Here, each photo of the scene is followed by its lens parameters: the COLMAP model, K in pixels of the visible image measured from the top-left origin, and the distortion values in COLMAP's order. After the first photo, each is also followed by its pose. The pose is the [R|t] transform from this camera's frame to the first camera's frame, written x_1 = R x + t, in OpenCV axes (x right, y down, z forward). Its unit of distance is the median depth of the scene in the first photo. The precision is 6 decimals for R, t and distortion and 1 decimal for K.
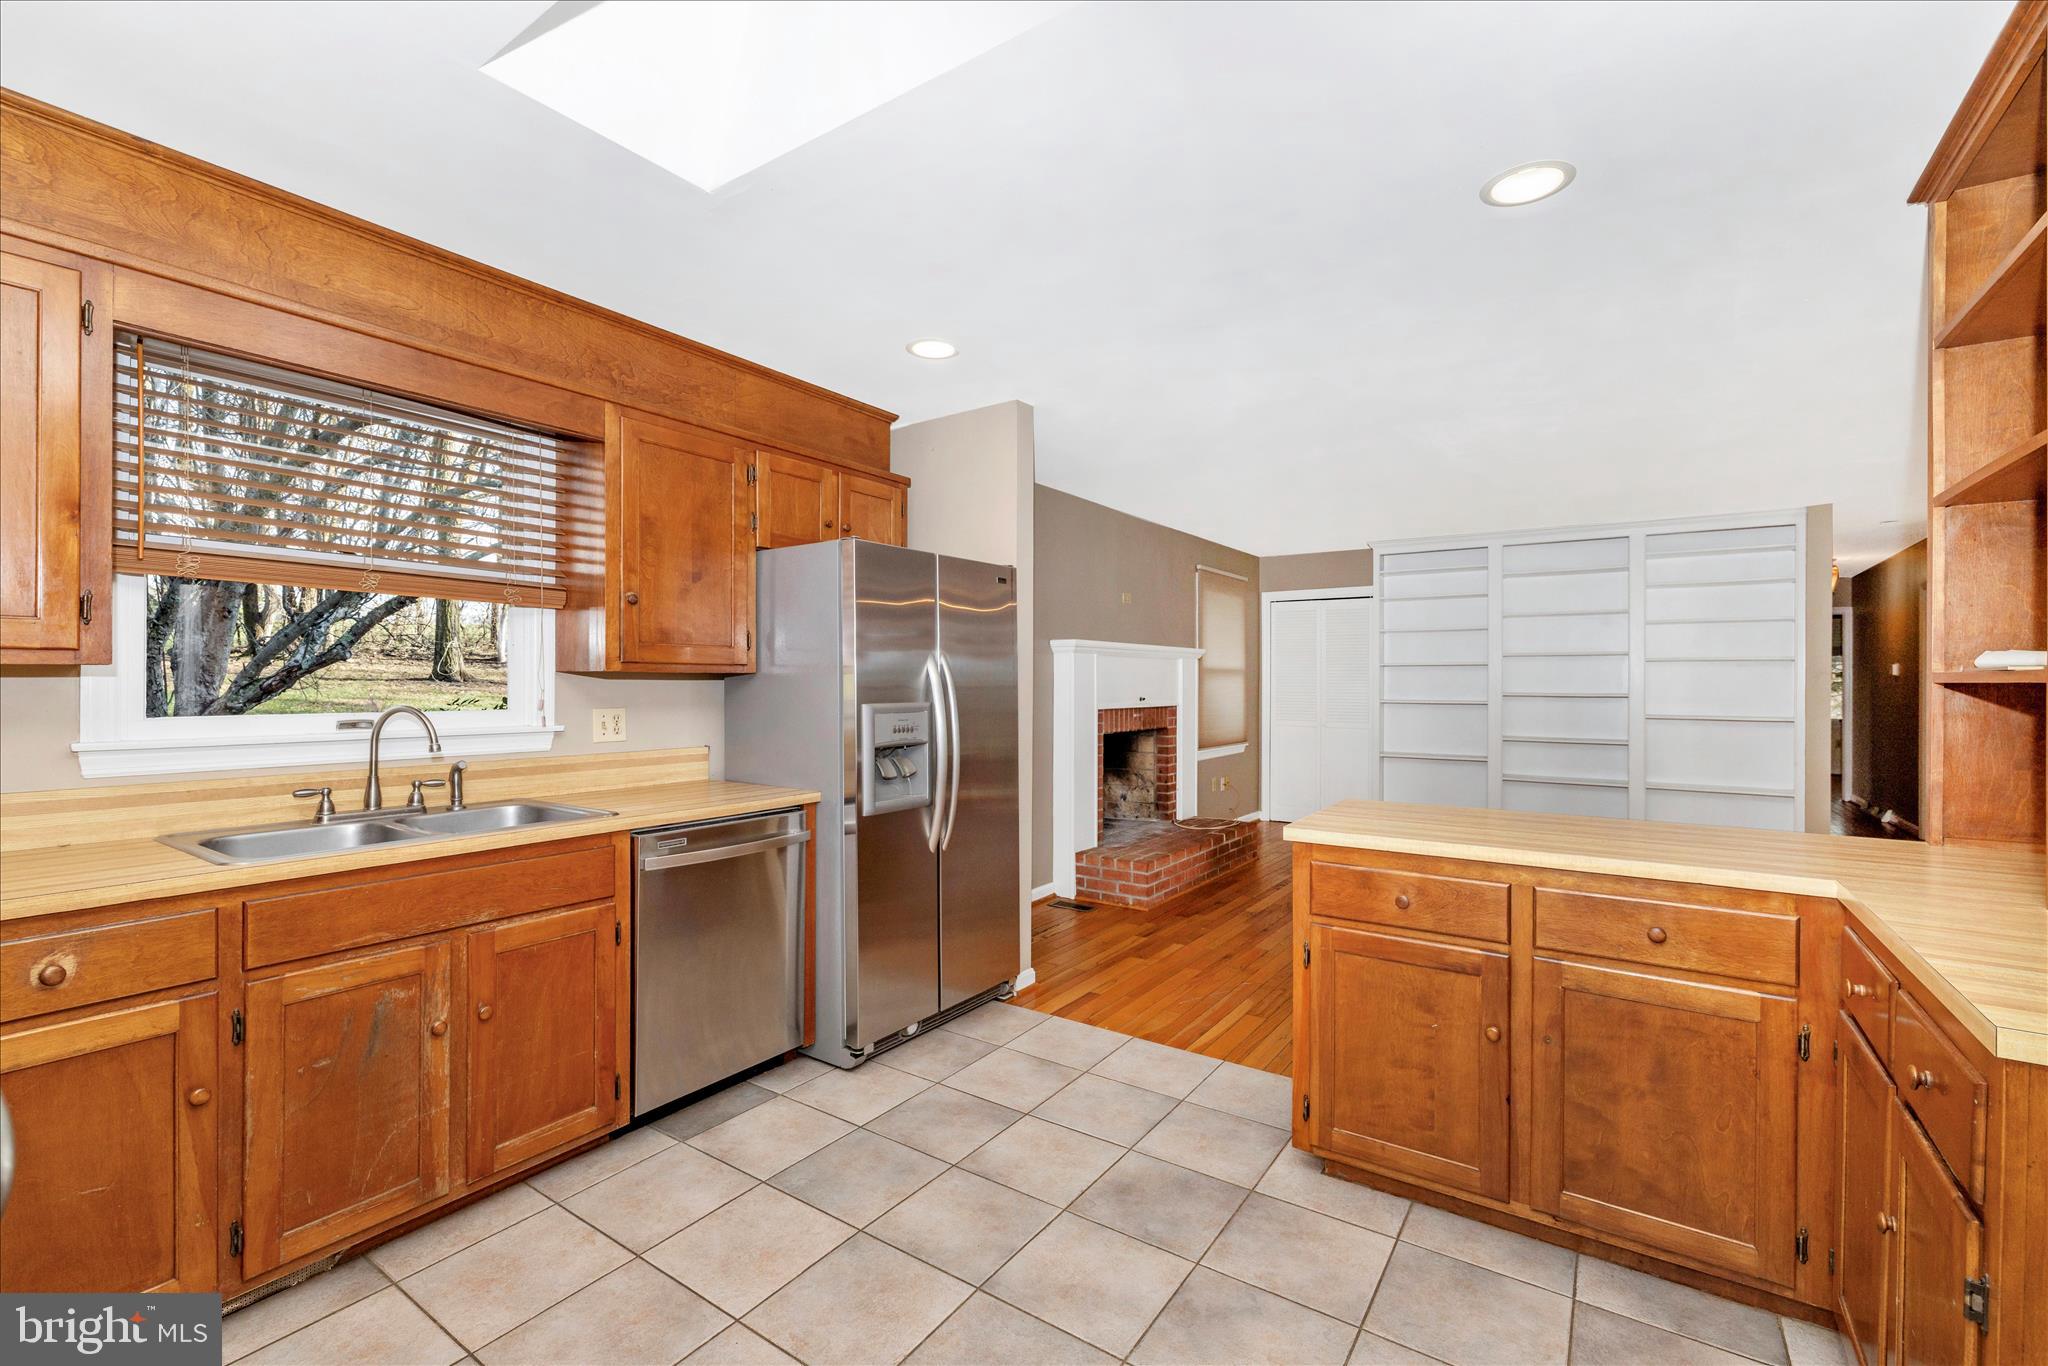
lens RADIAL K [[881.7, 0, 1022.8], [0, 881.7, 681.8], [0, 0, 1]] dist [-0.002091, 0.000136]
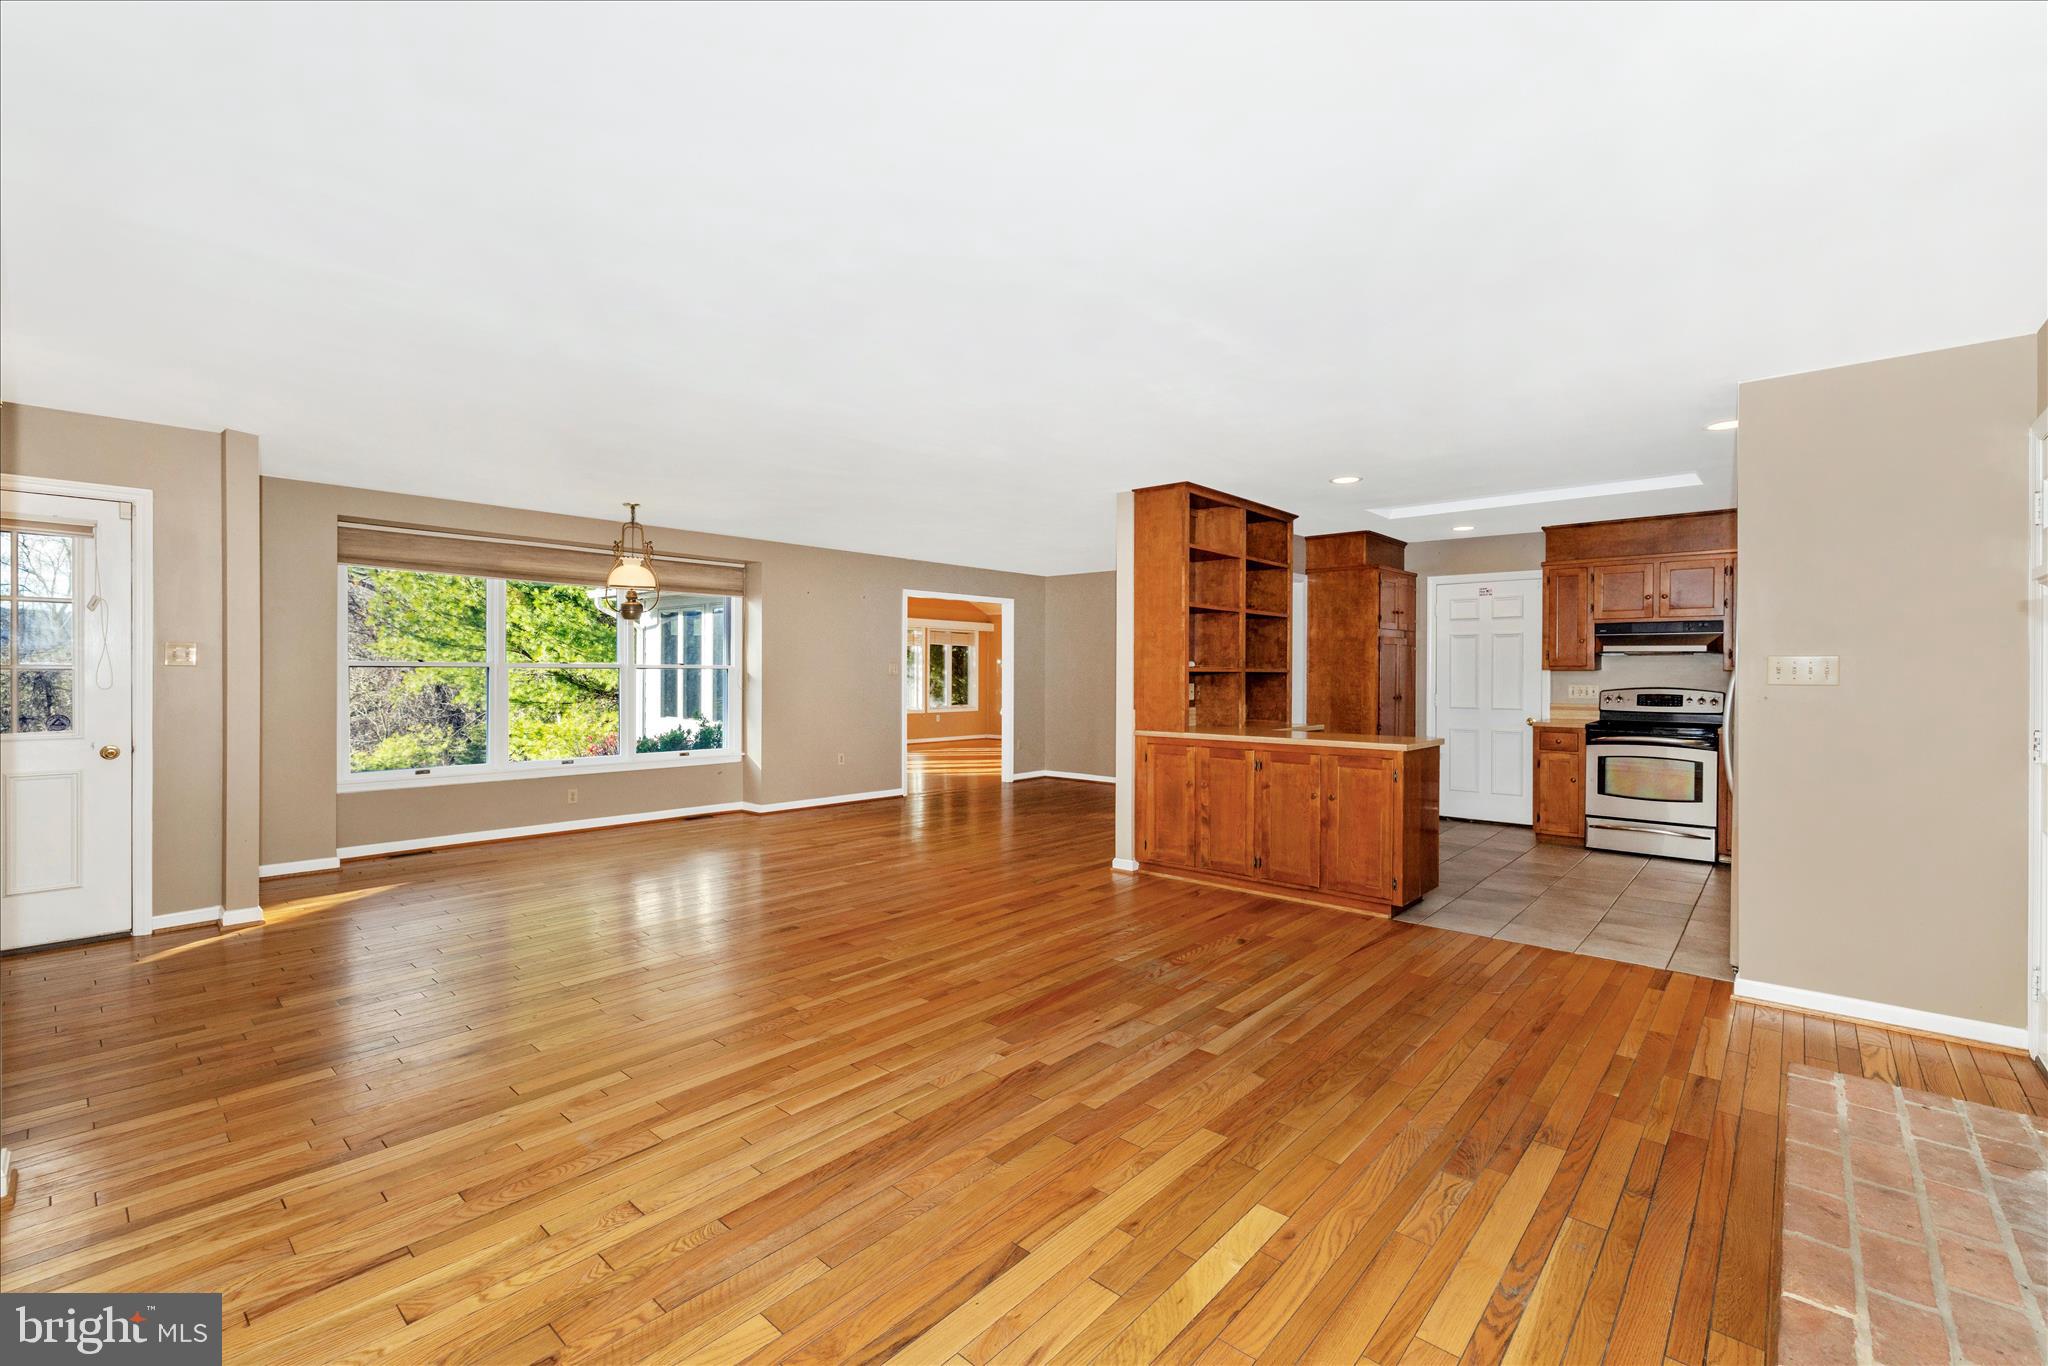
lens RADIAL K [[873.7, 0, 1029.0], [0, 873.7, 680.0], [0, 0, 1]] dist [-0.003501, 0.000308]
pose [[-0.992332, -0.006532, 0.123430, 0.803026], [-0.005653, 0.999956, 0.007468, 0.006625], [-0.123474, 0.006713, -0.992325, 2.499205]]
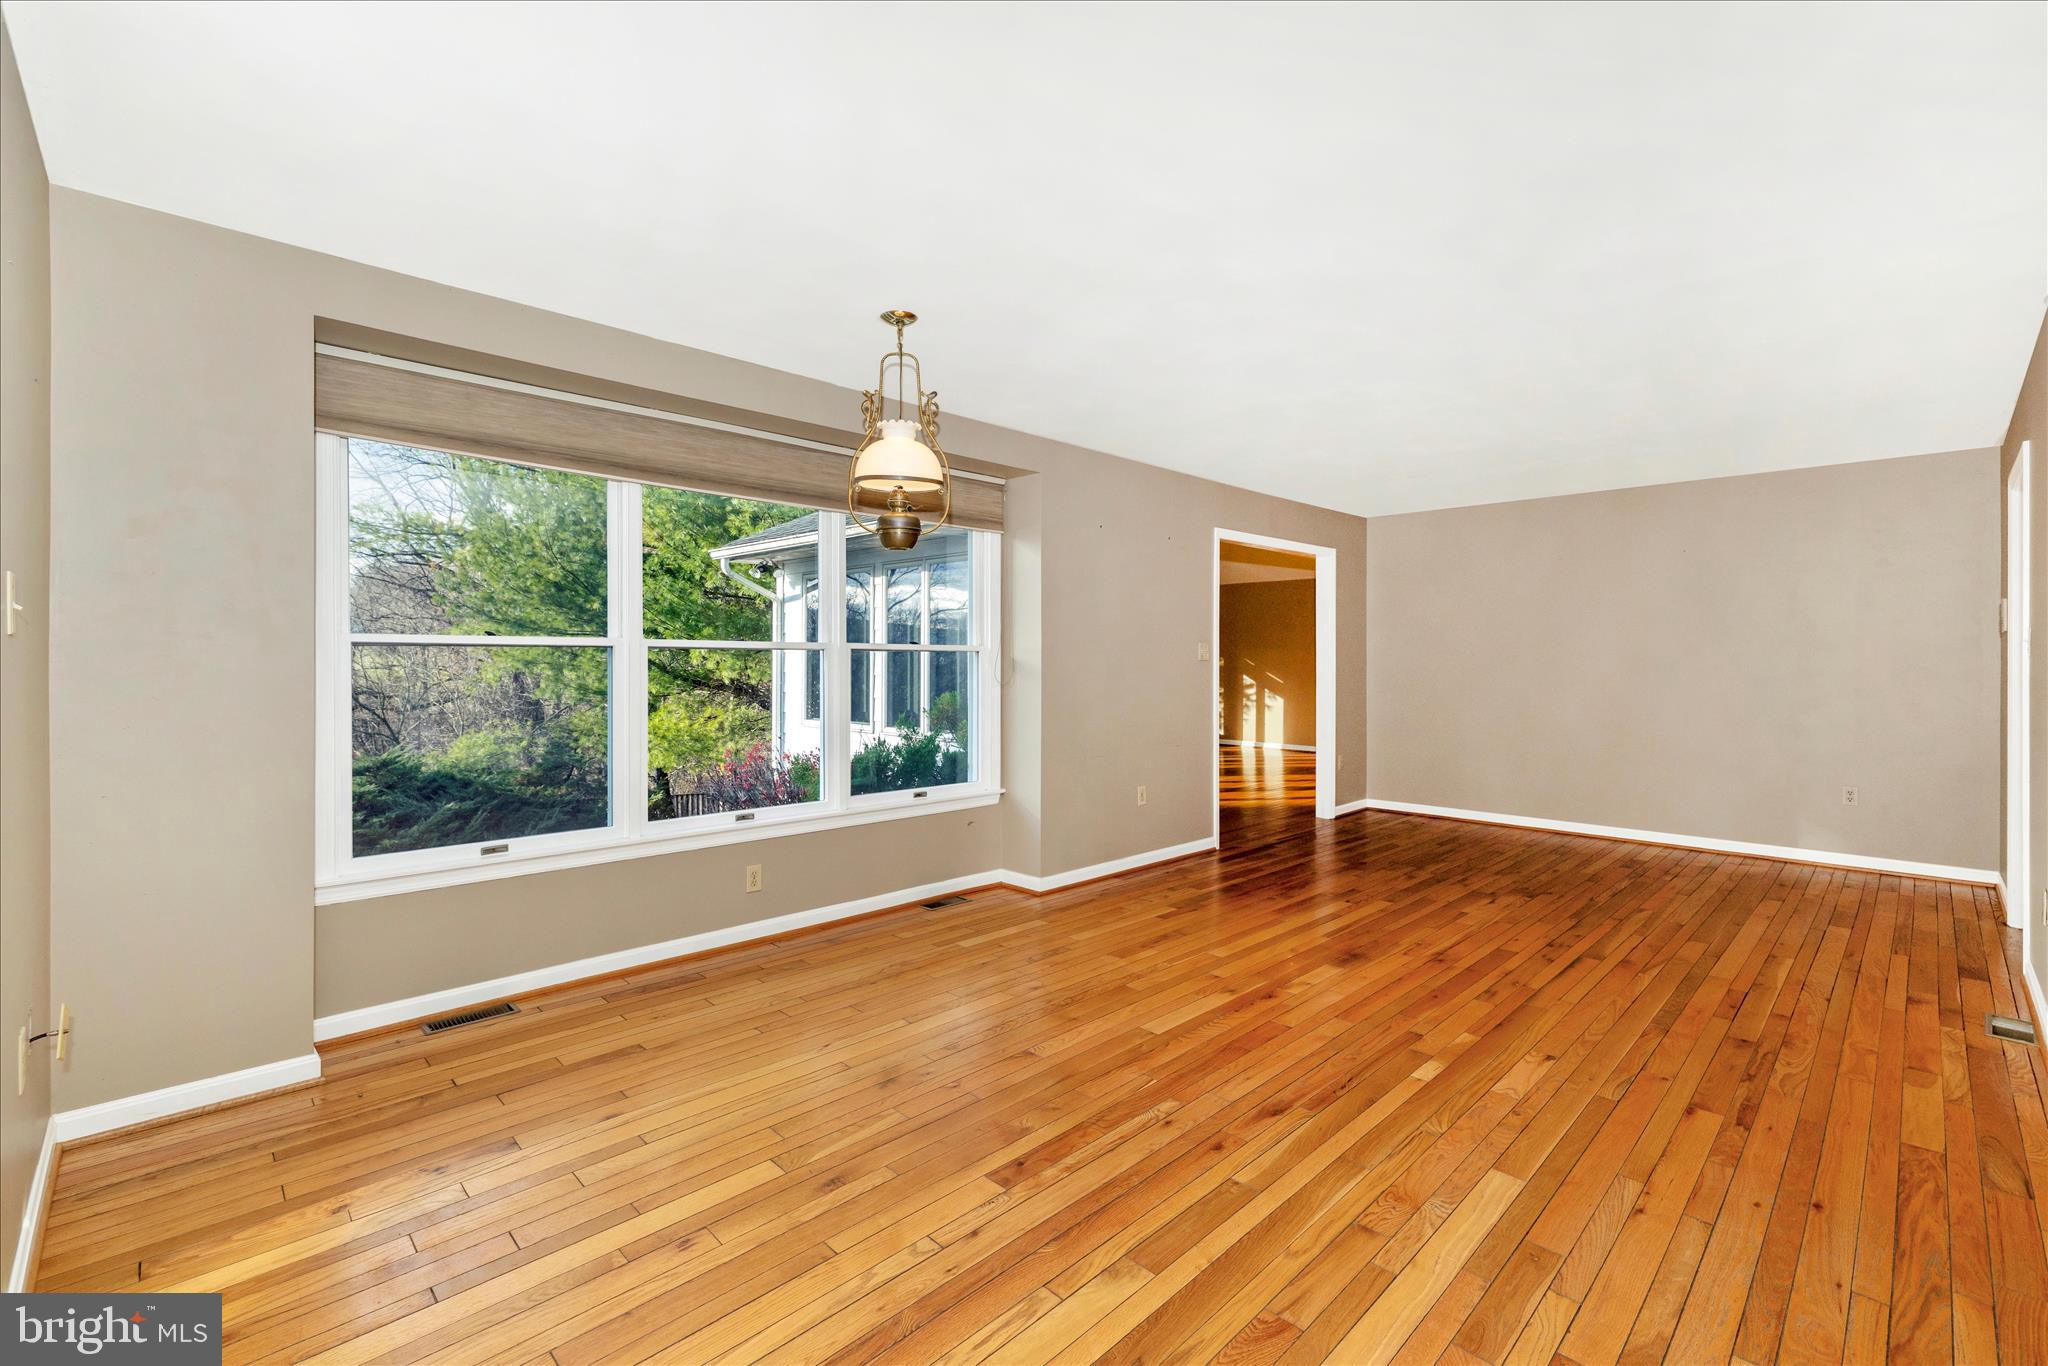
lens RADIAL K [[880.2, 0, 1030.6], [0, 880.2, 667.8], [0, 0, 1]] dist [-0.001425, 0.000097]
pose [[-0.982113, -0.004880, 0.188230, 1.631501], [-0.003627, 0.999969, 0.007001, 0.017467], [-0.188258, 0.006193, -0.982100, 1.563051]]
